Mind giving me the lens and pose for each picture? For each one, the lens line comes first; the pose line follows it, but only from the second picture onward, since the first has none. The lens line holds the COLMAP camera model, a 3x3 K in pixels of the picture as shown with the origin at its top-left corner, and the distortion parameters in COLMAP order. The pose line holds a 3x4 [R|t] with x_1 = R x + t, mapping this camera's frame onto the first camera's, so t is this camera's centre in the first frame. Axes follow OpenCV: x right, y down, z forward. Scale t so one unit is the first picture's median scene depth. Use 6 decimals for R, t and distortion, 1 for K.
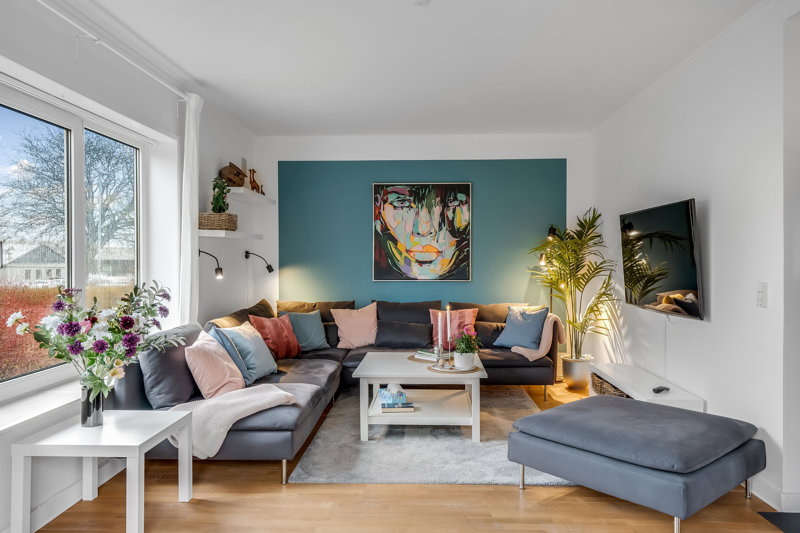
lens RADIAL K [[561.3, 0, 400.0], [0, 561.3, 266.5], [0, 0, 1]] dist [0.001015, -0.000081]
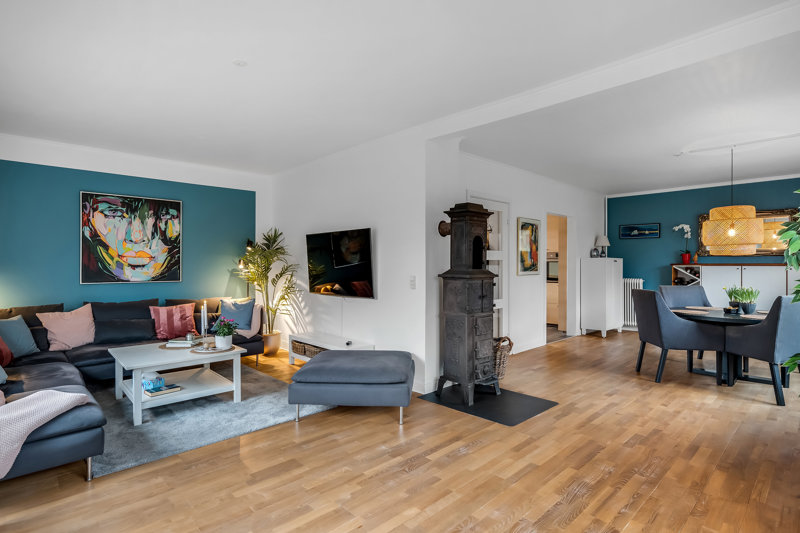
lens RADIAL K [[410.1, 0, 399.2], [0, 410.1, 264.4], [0, 0, 1]] dist [-0.000119, -0.000346]
pose [[0.701055, 0.002224, 0.713104, -0.185229], [0.007745, 0.999912, -0.010733, 0.002224], [-0.713065, 0.013047, 0.700976, 0.035284]]
